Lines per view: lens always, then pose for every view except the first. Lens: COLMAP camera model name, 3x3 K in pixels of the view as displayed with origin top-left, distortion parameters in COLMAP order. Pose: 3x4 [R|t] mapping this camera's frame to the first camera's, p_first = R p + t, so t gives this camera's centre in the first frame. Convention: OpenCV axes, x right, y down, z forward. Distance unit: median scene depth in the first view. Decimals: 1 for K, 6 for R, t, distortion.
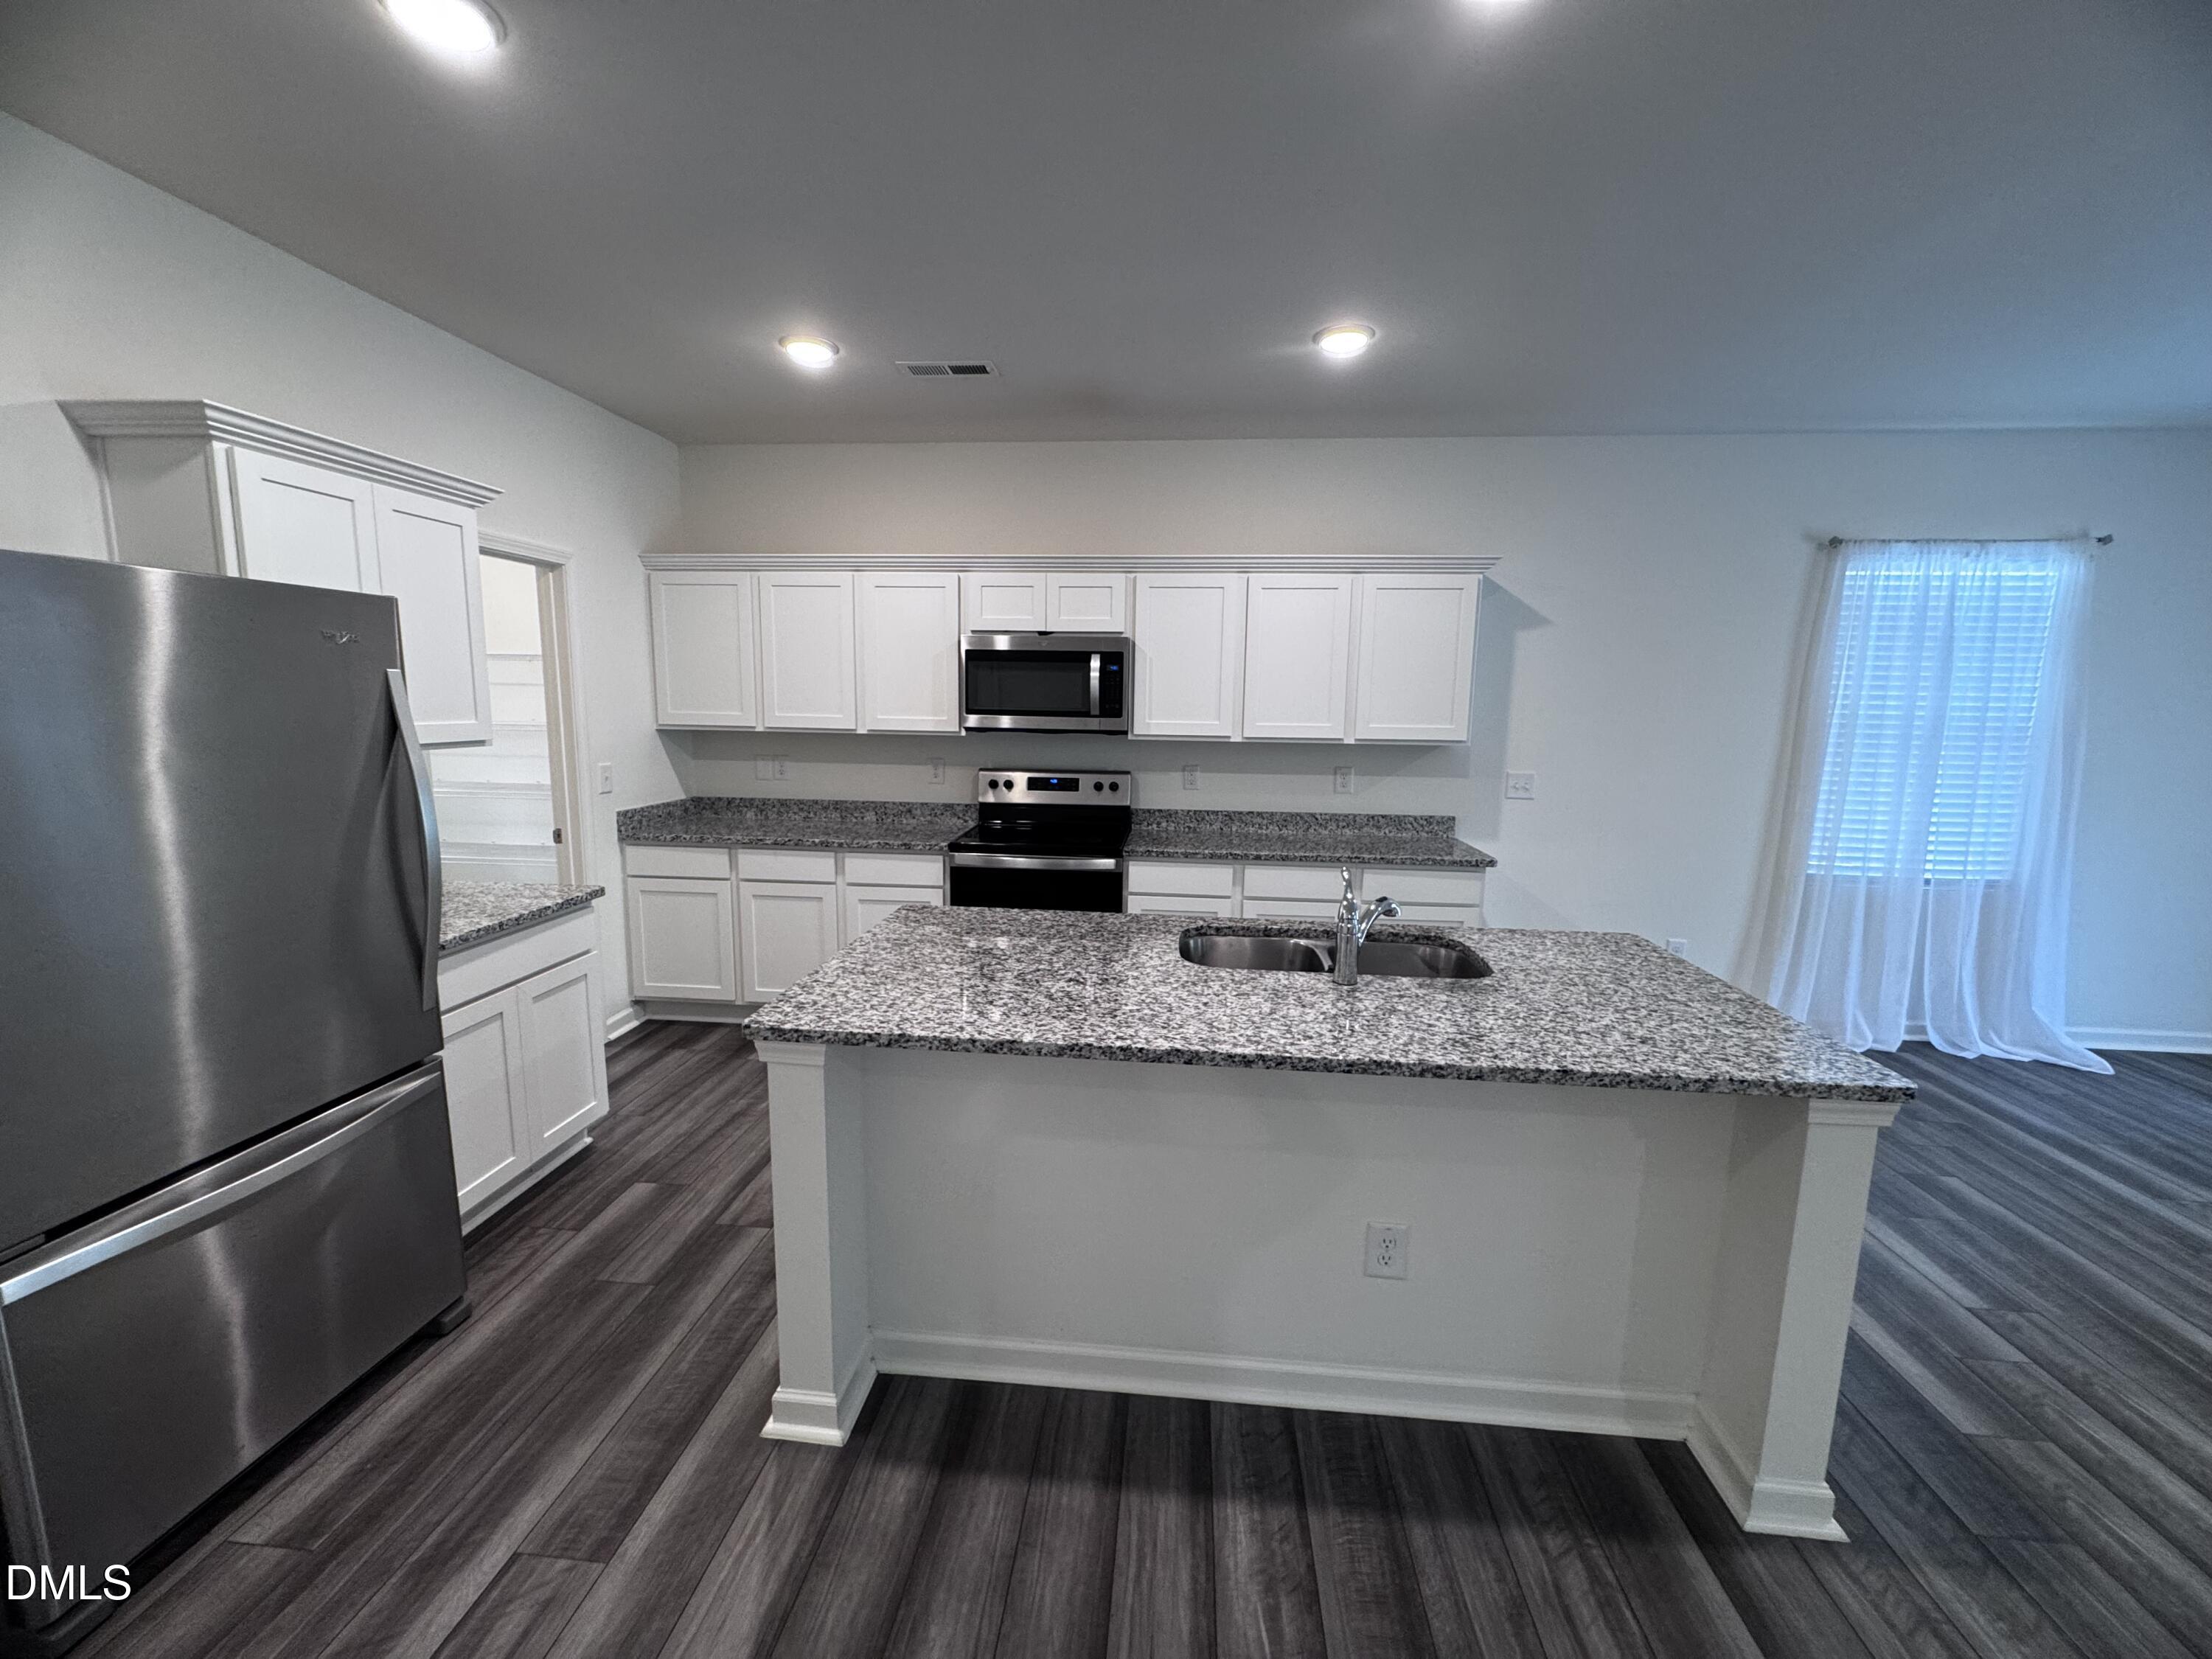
lens RADIAL K [[880.1, 0, 1104.6], [0, 880.1, 842.4], [0, 0, 1]] dist [-0.000198, -0.000213]
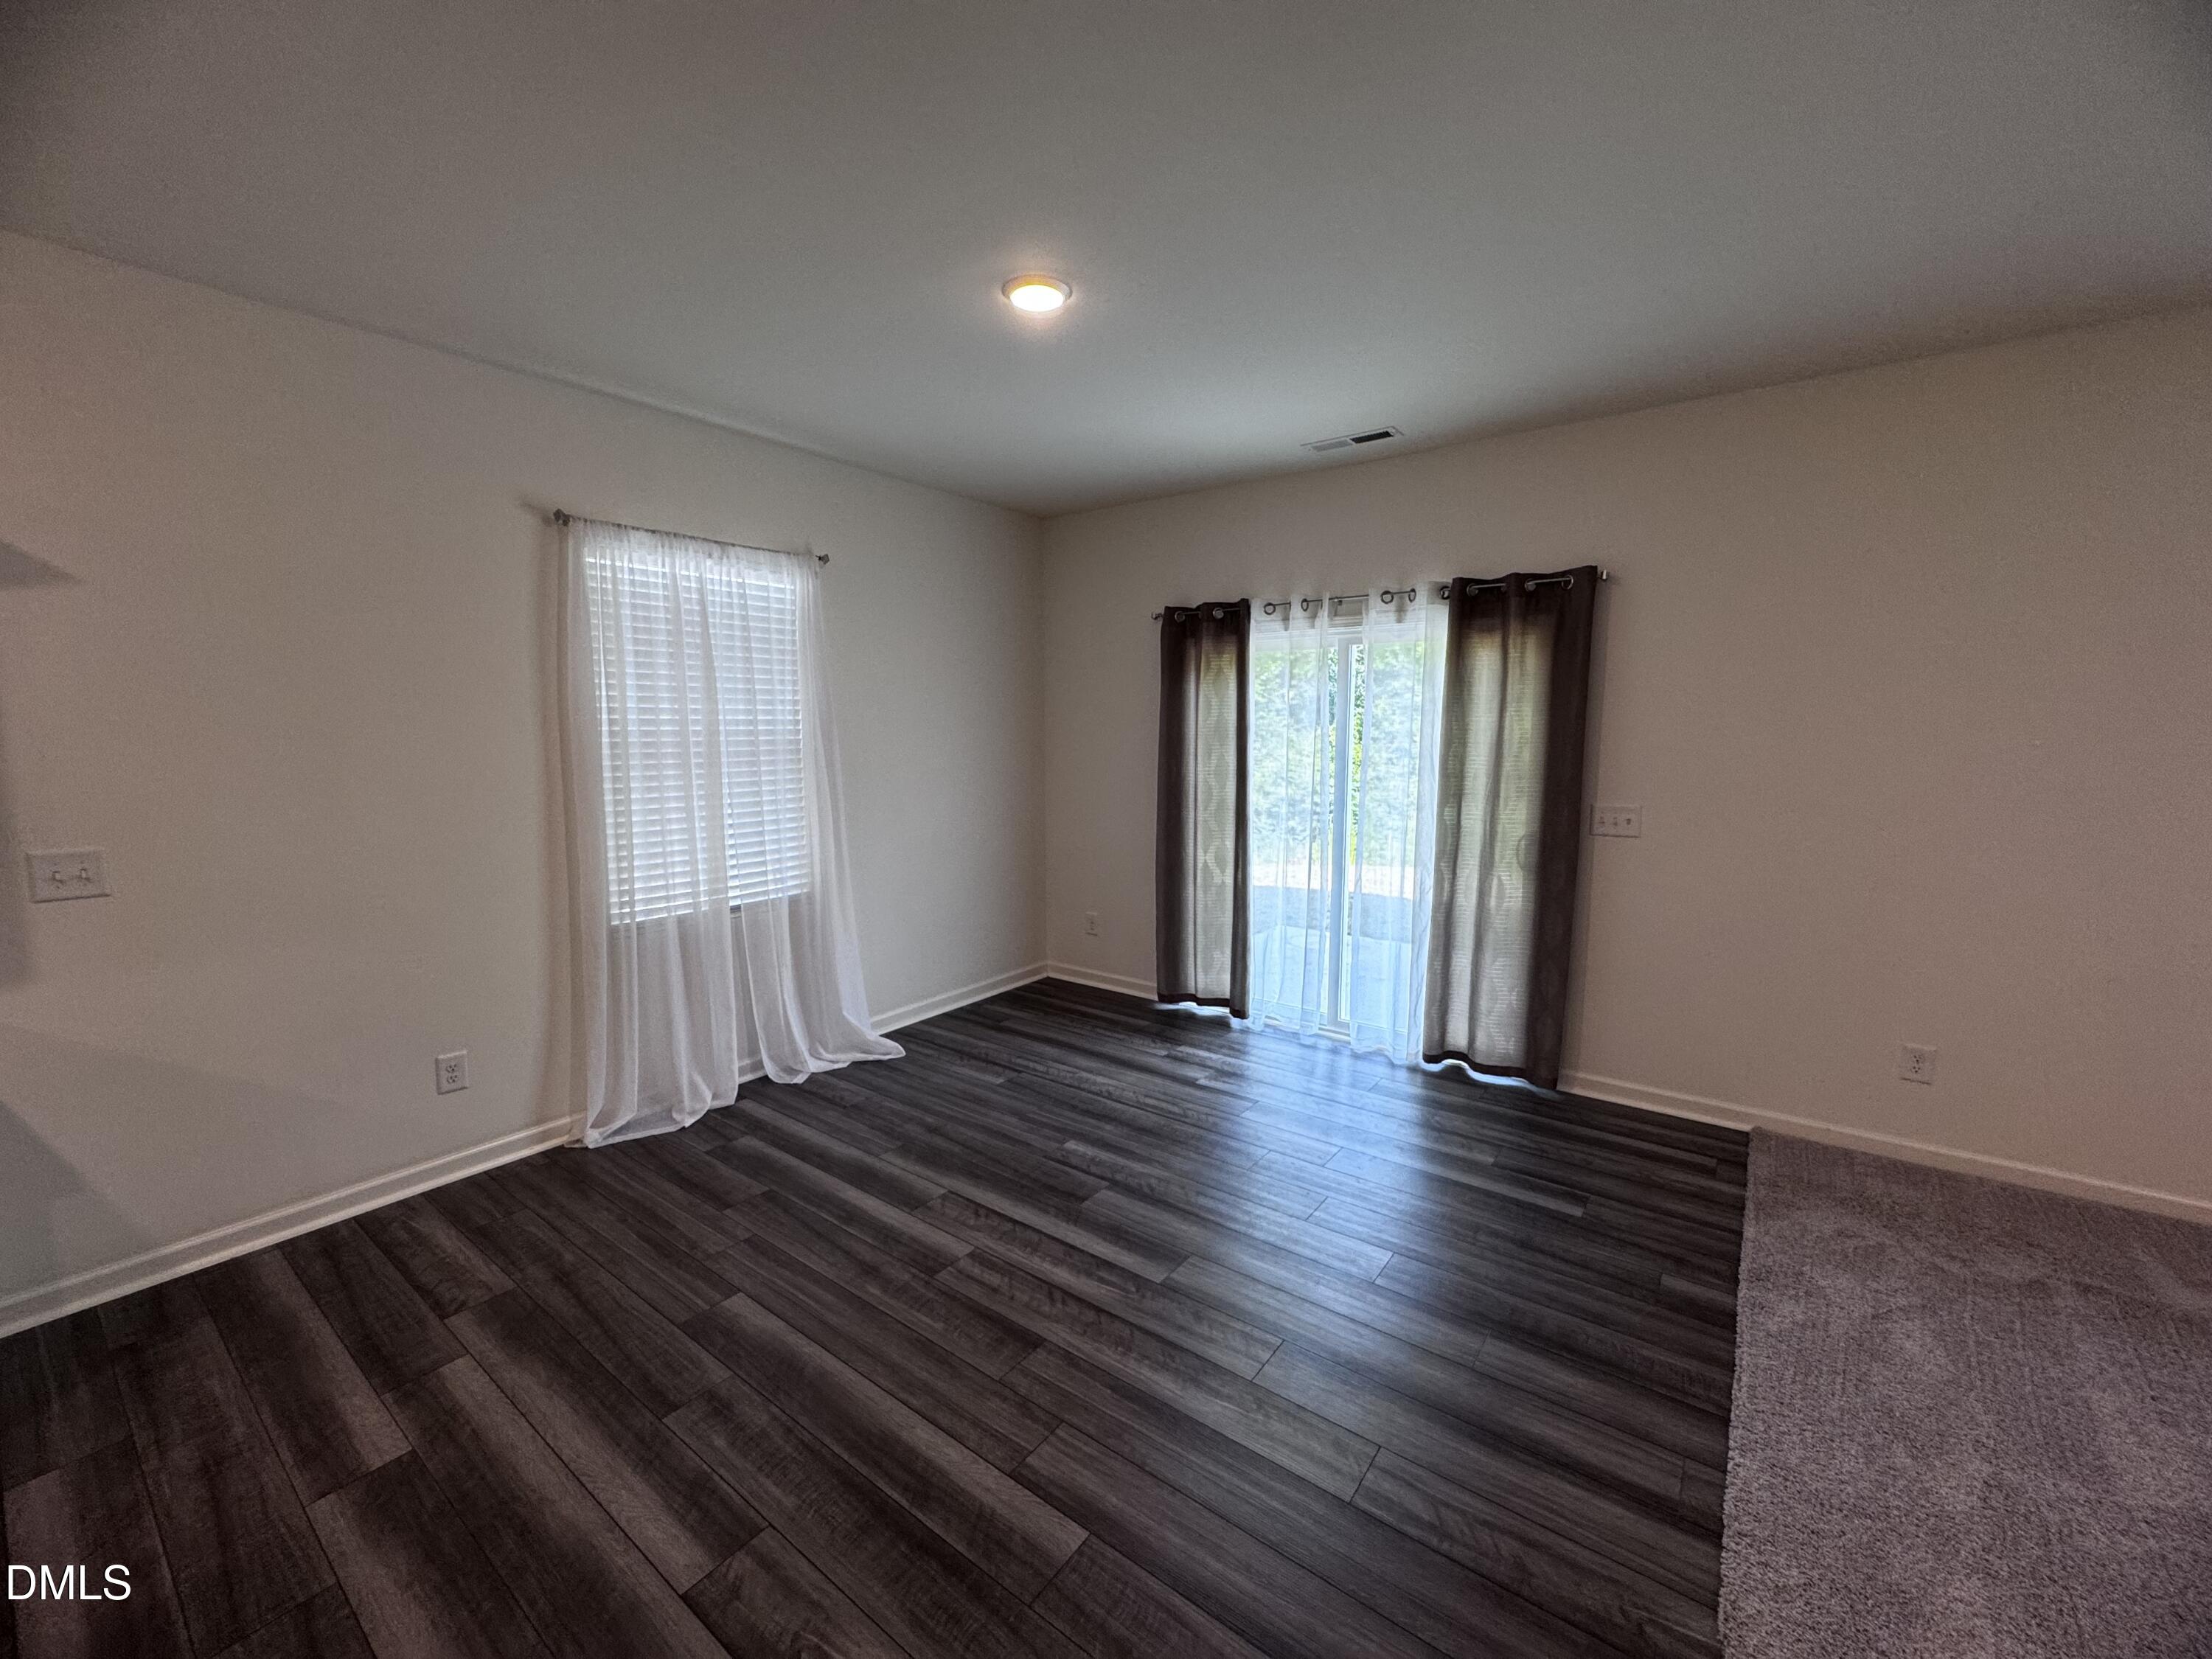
lens RADIAL K [[880.1, 0, 1115.2], [0, 880.1, 832.6], [0, 0, 1]] dist [-0.000198, -0.000213]
pose [[0.521724, -0.124136, 0.844035, 0.381774], [0.131753, 0.989211, 0.064047, -0.042562], [-0.842879, 0.077789, 0.532451, 0.171036]]
